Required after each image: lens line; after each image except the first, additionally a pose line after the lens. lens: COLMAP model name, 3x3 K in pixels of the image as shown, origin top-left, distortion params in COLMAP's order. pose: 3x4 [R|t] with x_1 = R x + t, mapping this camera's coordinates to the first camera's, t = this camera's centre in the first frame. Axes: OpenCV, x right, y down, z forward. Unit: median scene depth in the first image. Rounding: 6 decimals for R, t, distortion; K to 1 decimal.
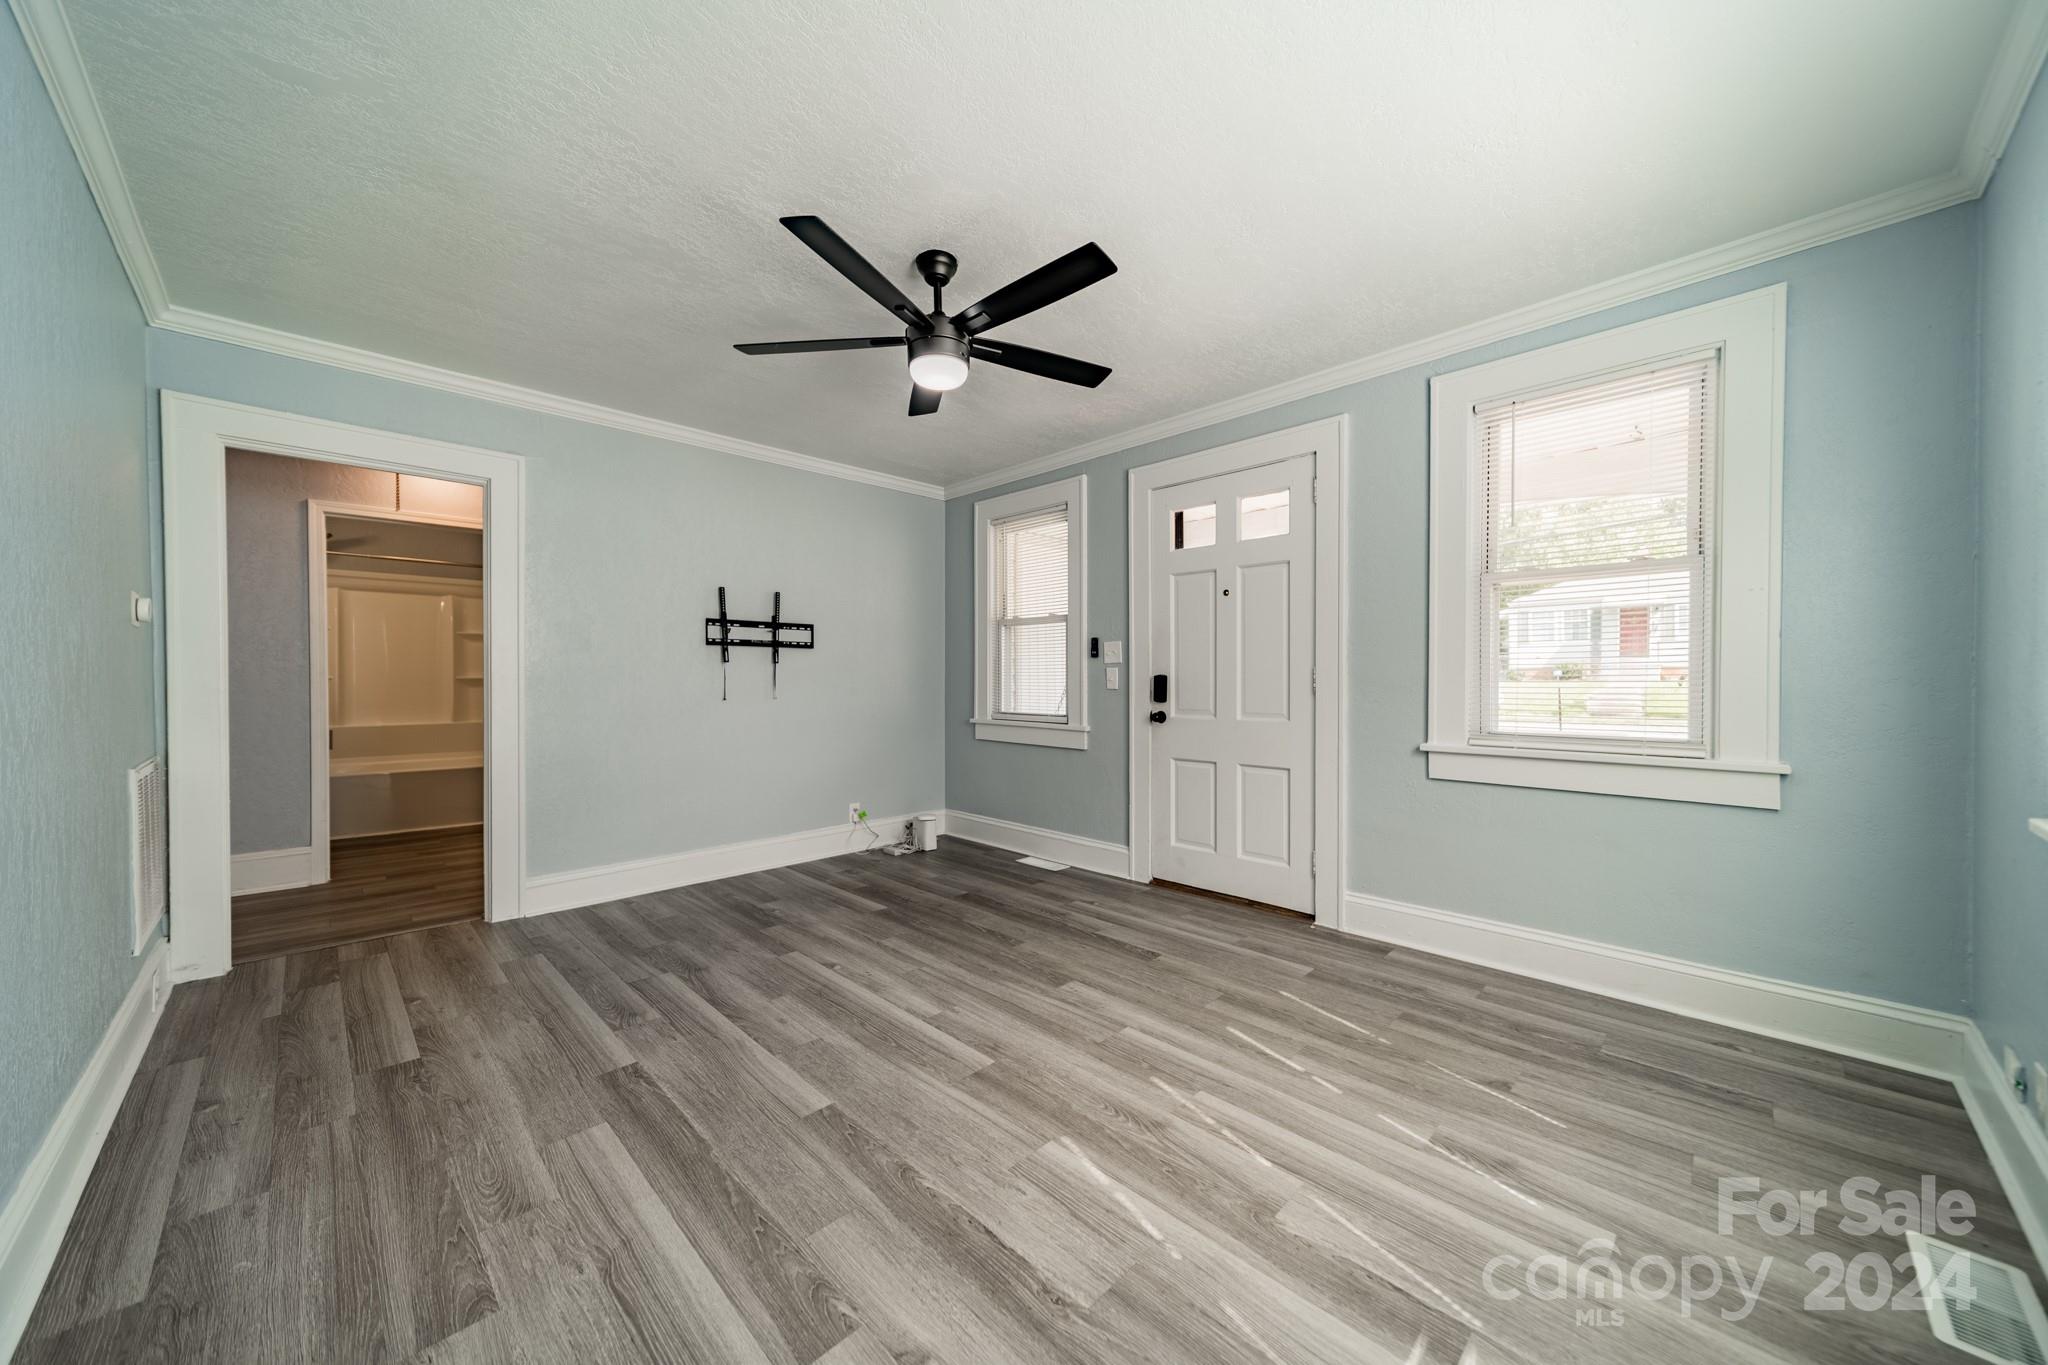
lens RADIAL K [[737.7, 0, 1029.4], [0, 737.7, 675.5], [0, 0, 1]] dist [0.006438, 0.000038]
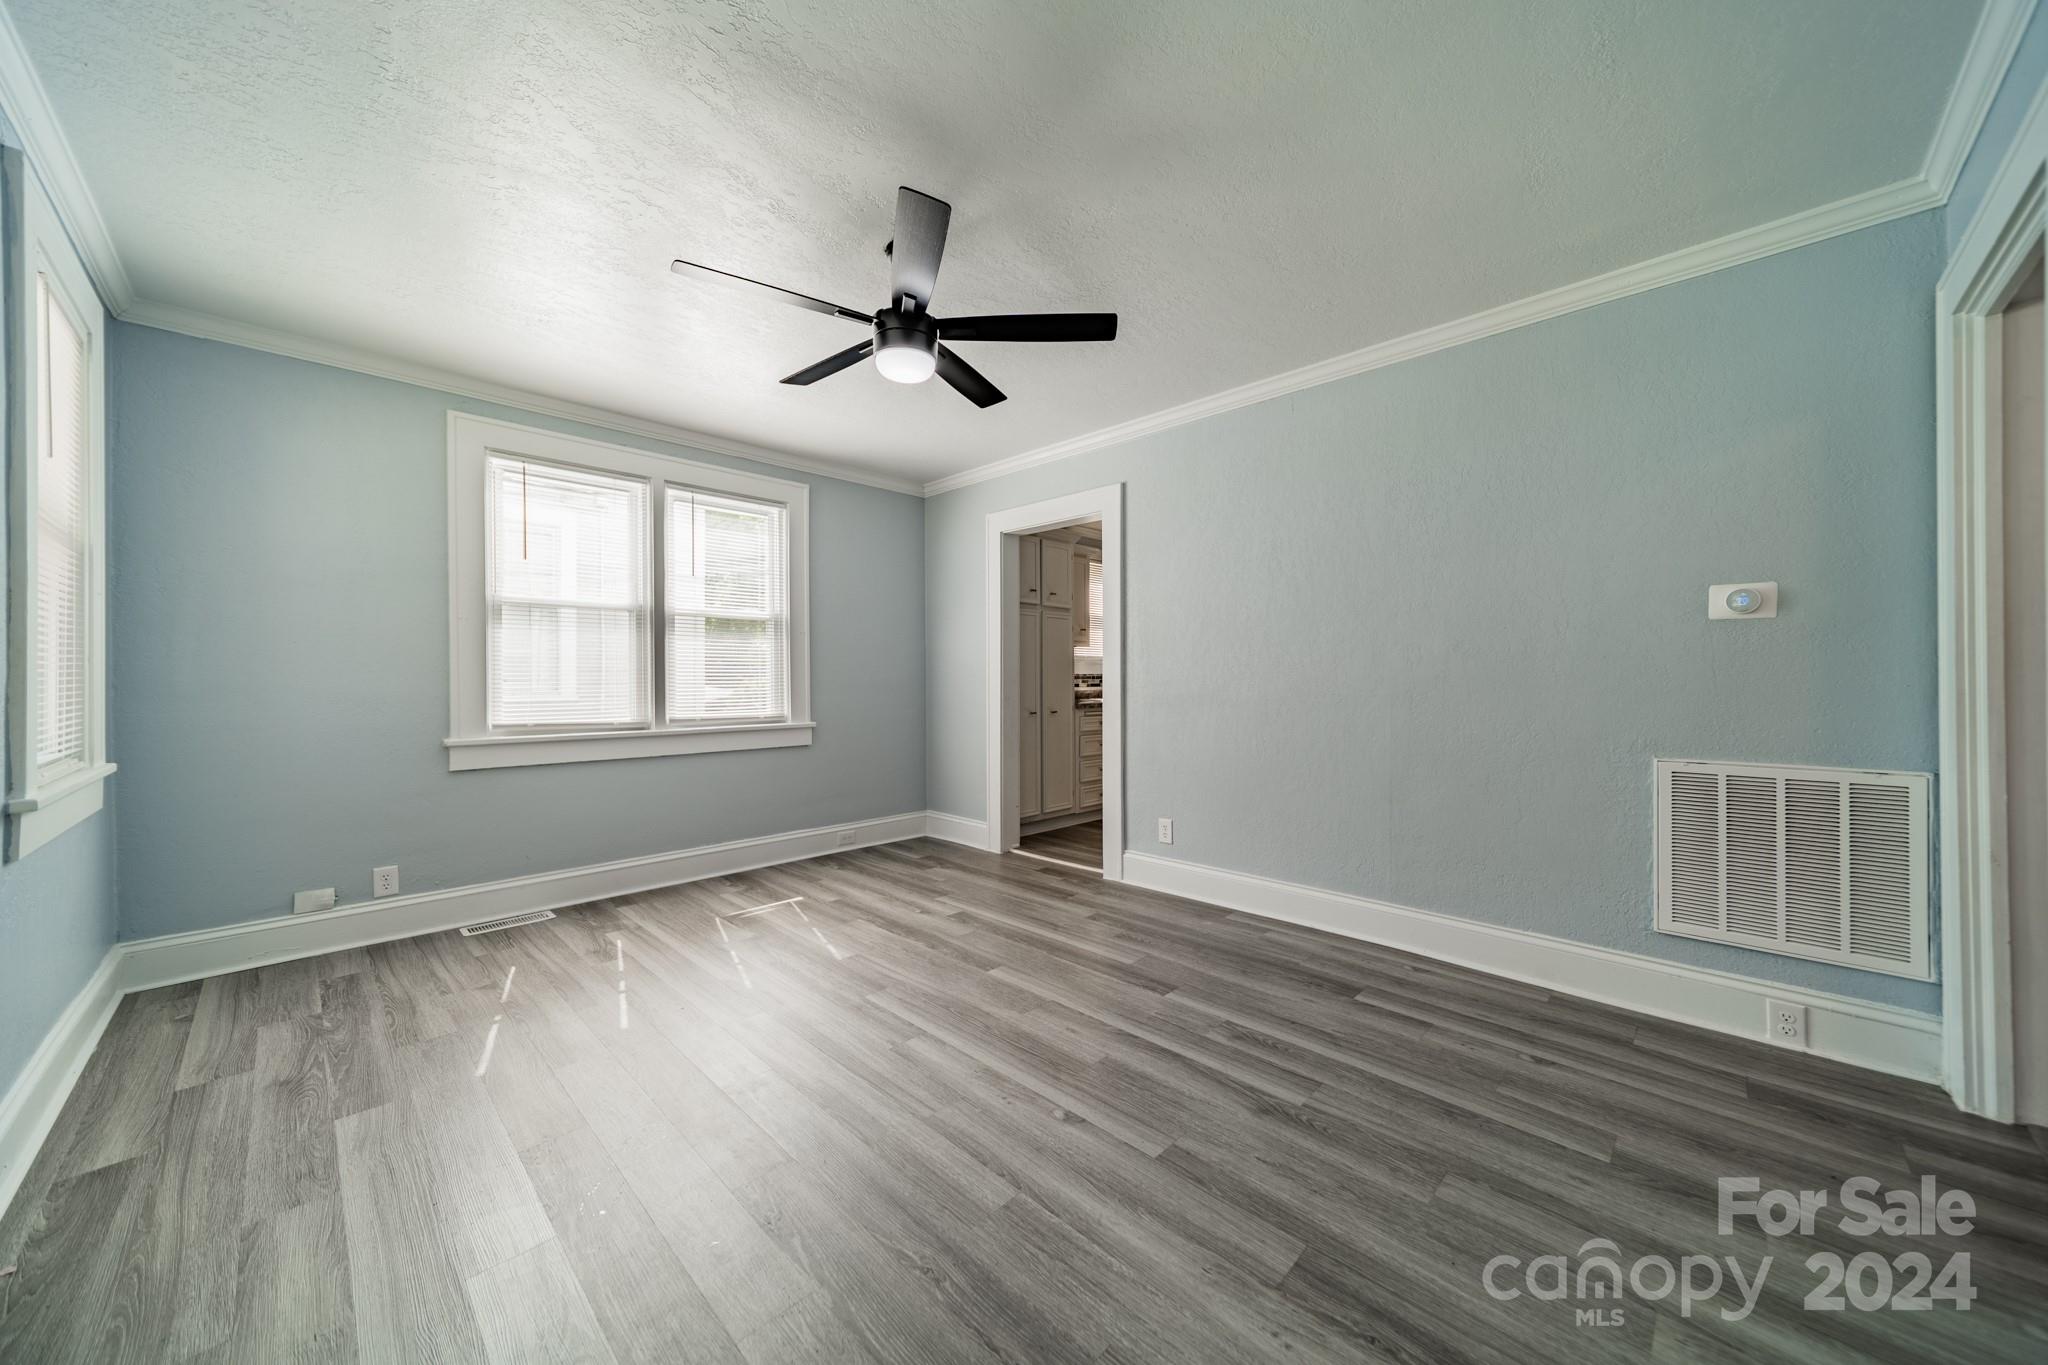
lens RADIAL K [[698.1, 0, 994.9], [0, 698.1, 678.2], [0, 0, 1]] dist [0.000792, 0.000026]
pose [[-0.999584, 0.004372, 0.028516, -0.229274], [0.004226, 0.999978, -0.005200, 0.010517], [-0.028538, -0.005078, -0.999580, 1.673470]]
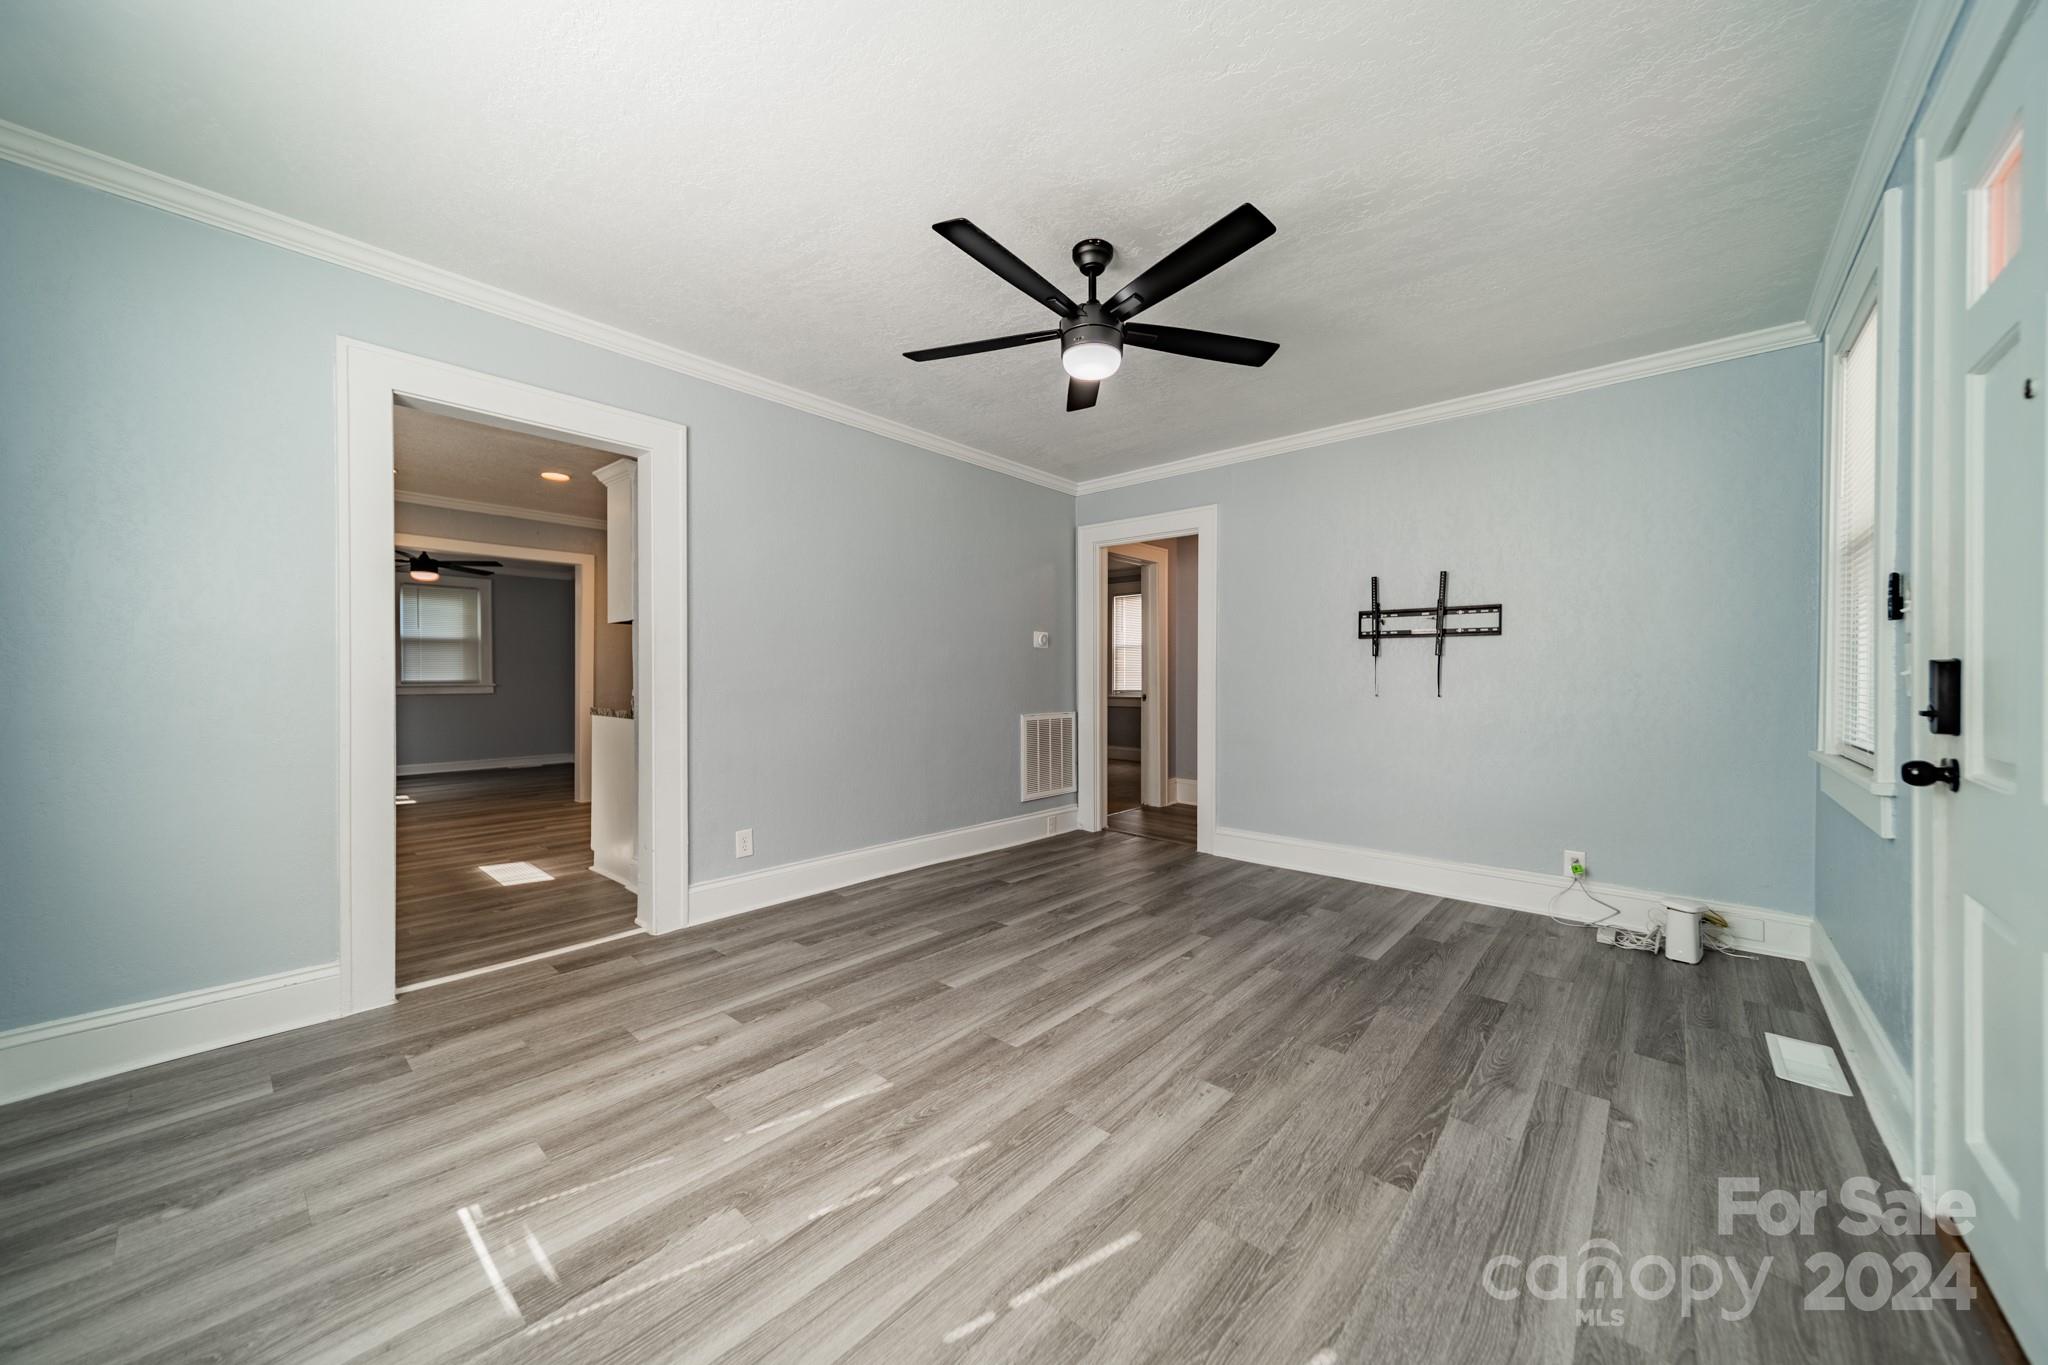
lens RADIAL K [[737.7, 0, 1029.4], [0, 737.7, 675.5], [0, 0, 1]] dist [0.006438, 0.000038]
pose [[0.038982, 0.000274, -0.999240, 0.759476], [-0.000545, 1.000000, 0.000253, 0.010262], [0.999240, 0.000535, 0.038982, 0.769135]]
